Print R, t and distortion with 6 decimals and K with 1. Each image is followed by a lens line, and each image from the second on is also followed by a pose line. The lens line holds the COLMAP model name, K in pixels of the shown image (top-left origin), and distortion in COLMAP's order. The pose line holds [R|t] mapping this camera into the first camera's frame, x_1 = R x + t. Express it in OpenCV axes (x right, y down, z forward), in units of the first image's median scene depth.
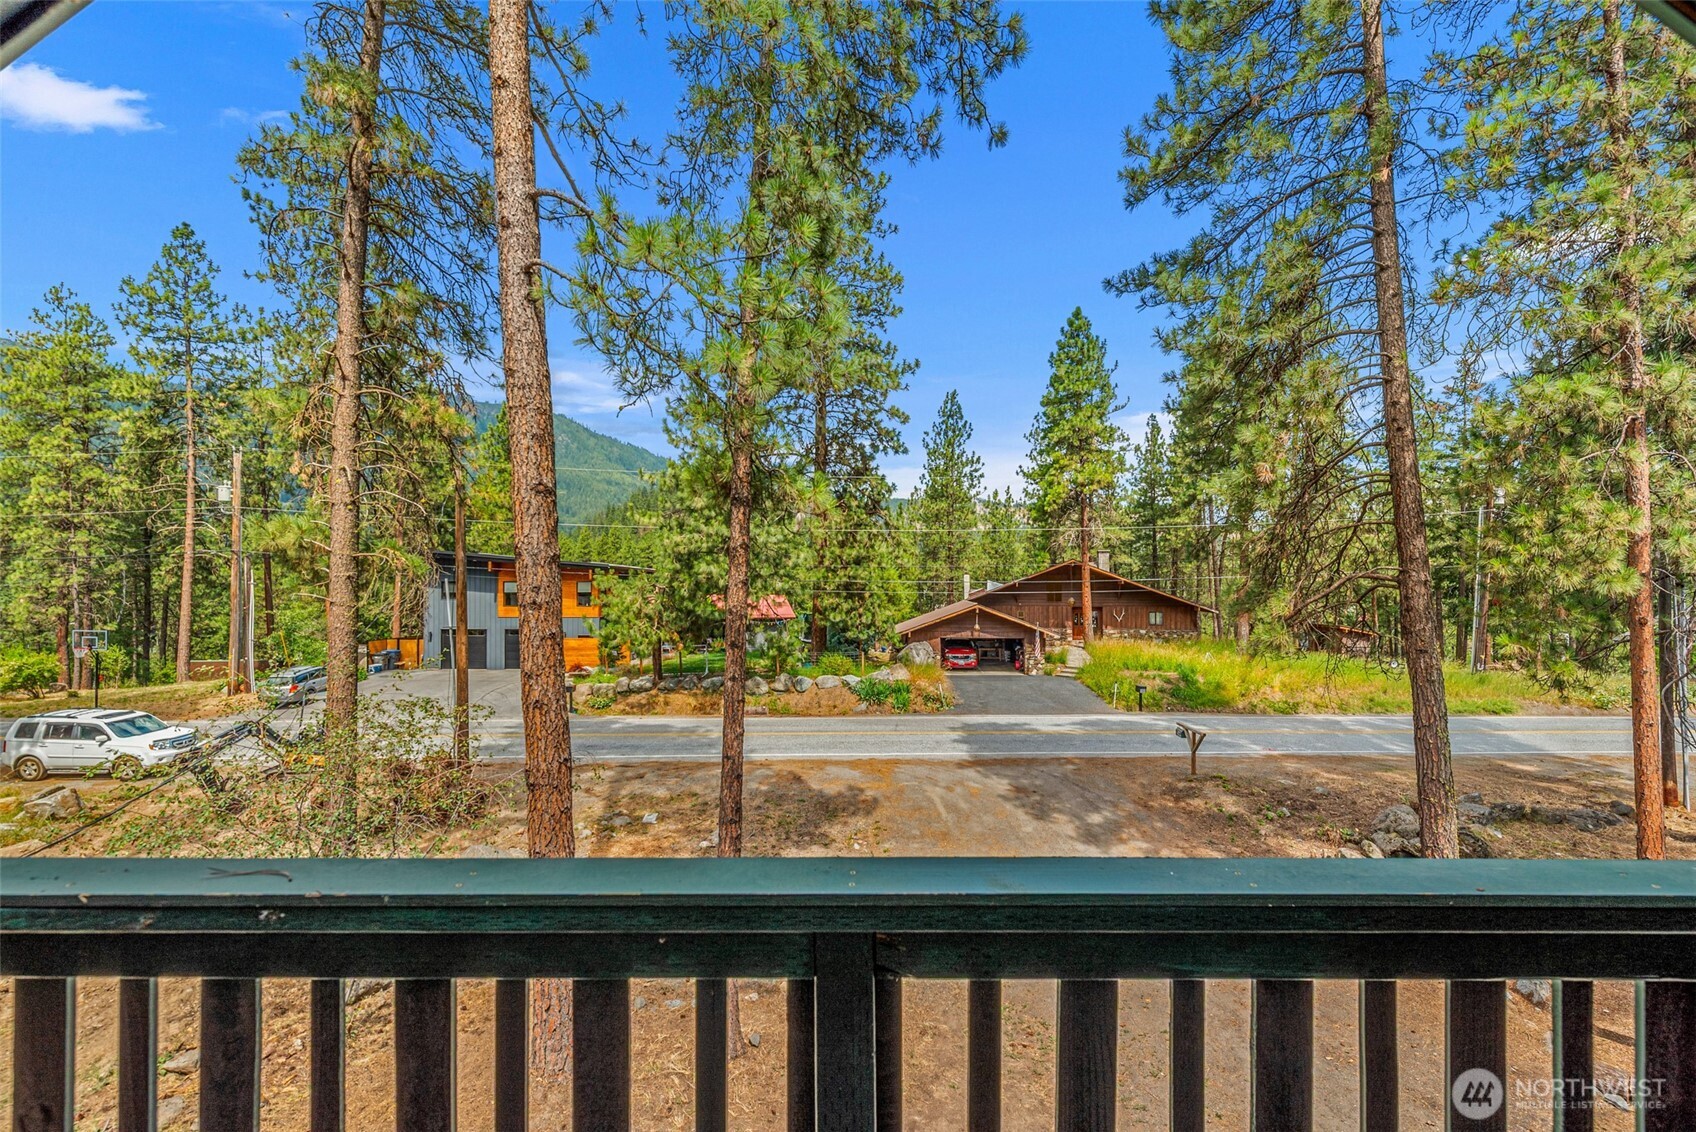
lens RADIAL K [[748.1, 0, 841.6], [0, 748.1, 577.8], [0, 0, 1]] dist [0.002933, -0.001731]
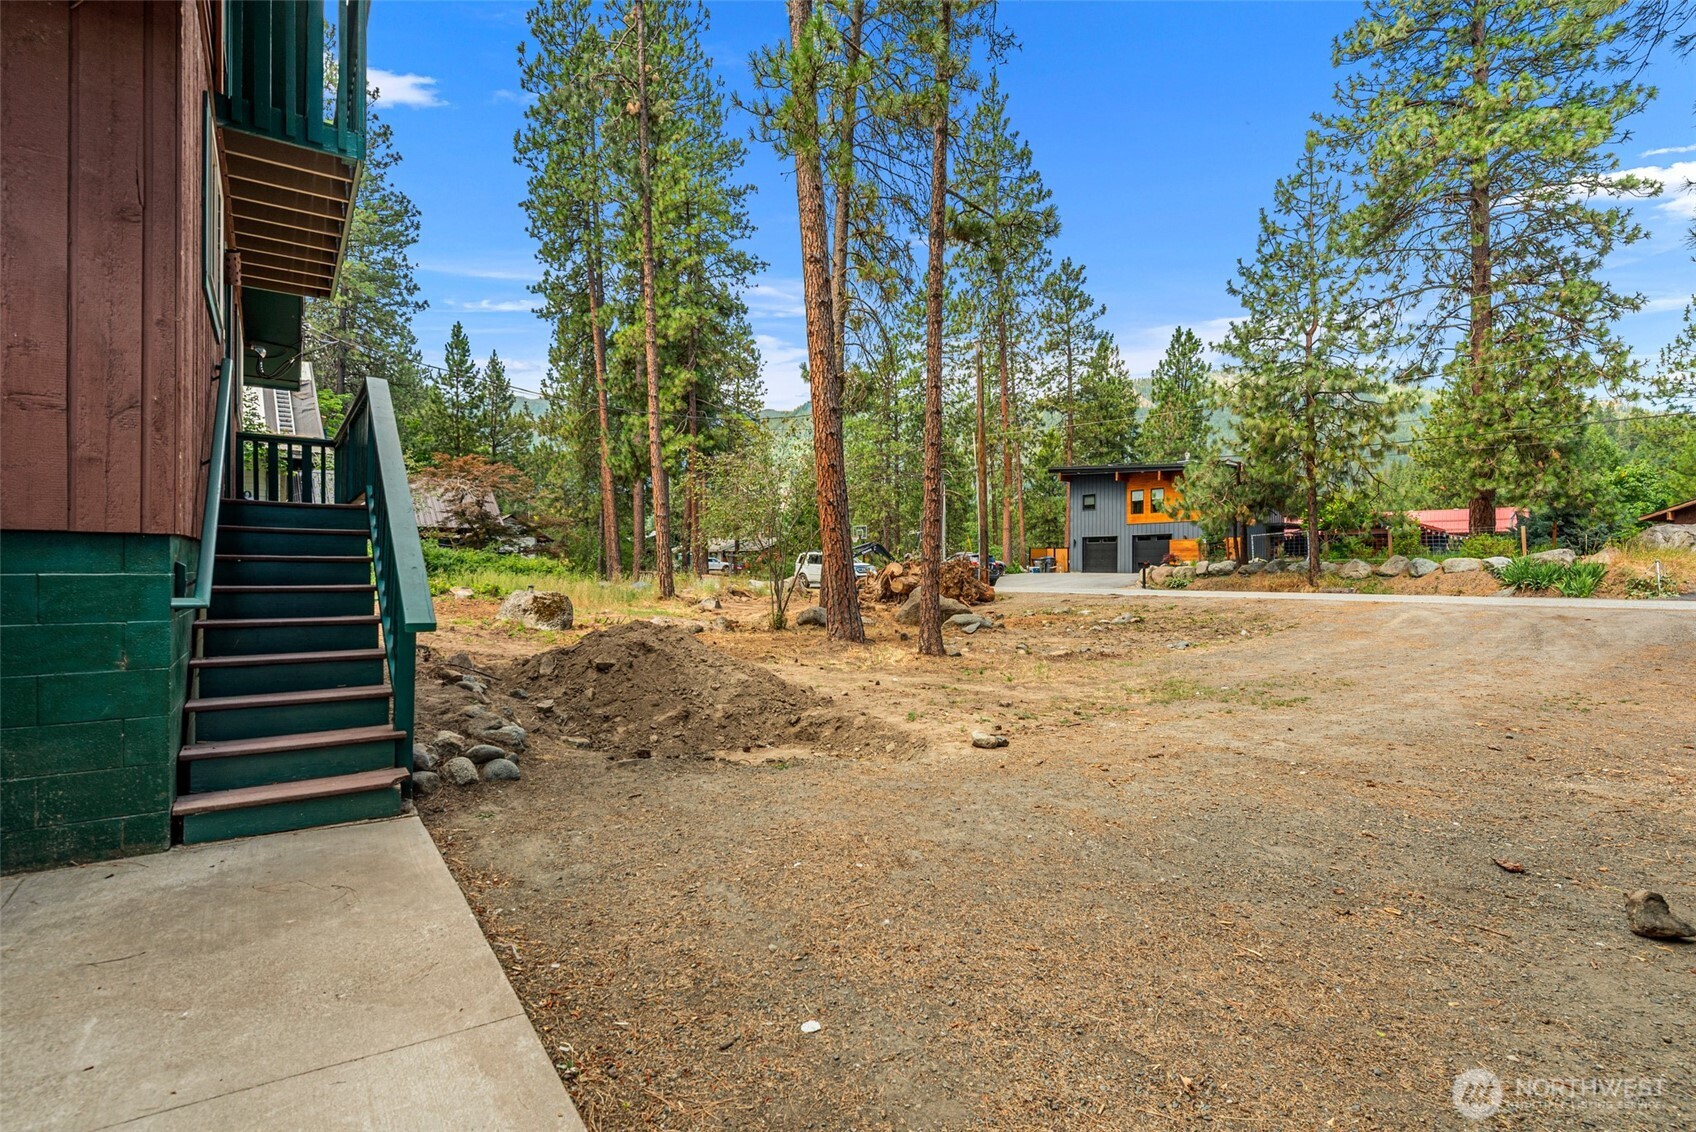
lens RADIAL K [[769.5, 0, 843.6], [0, 769.5, 576.4], [0, 0, 1]] dist [0.002486, -0.000022]
pose [[0.593397, 0.011837, -0.804823, 0.206104], [0.005516, 0.999809, 0.018772, 0.112124], [0.804891, -0.015578, 0.593219, 0.014609]]
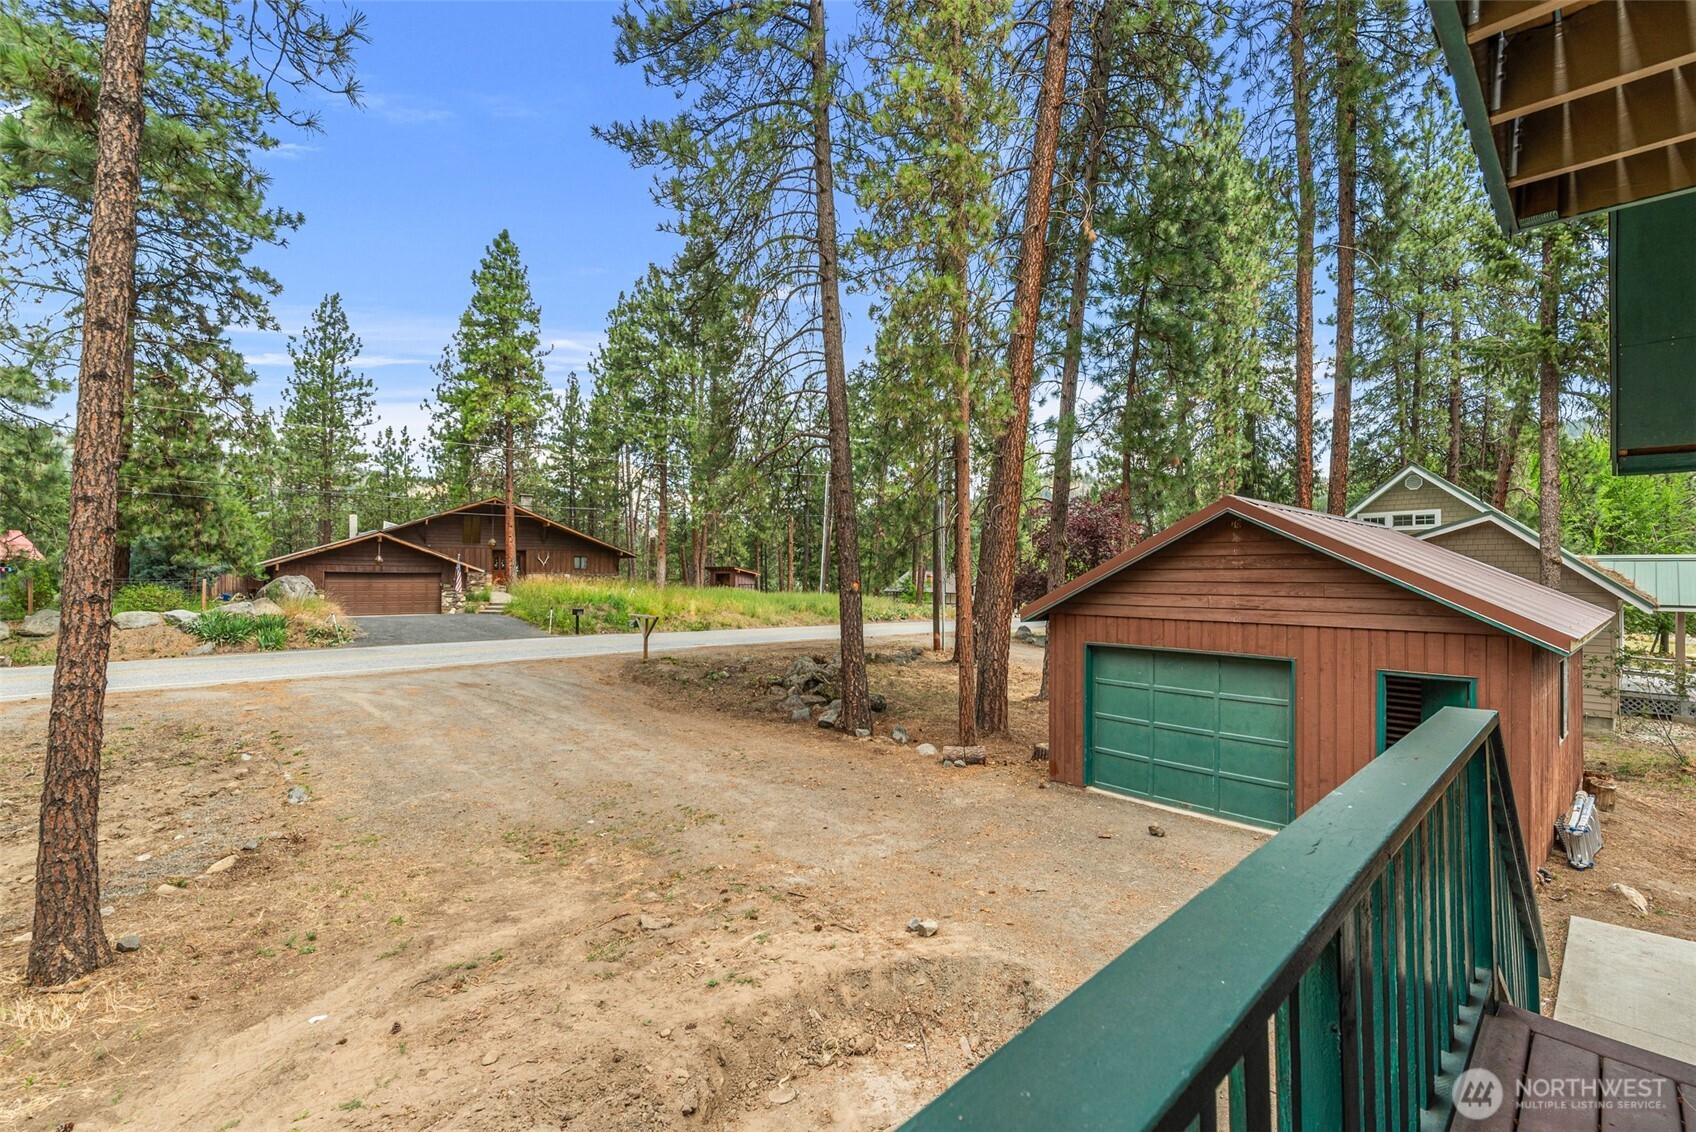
lens RADIAL K [[748.1, 0, 865.3], [0, 748.1, 563.6], [0, 0, 1]] dist [0.002933, -0.001731]
pose [[0.702883, 0.018050, 0.711077, -0.032783], [-0.017417, 0.999815, -0.008162, 0.067782], [-0.711092, -0.006648, 0.703067, 0.020629]]
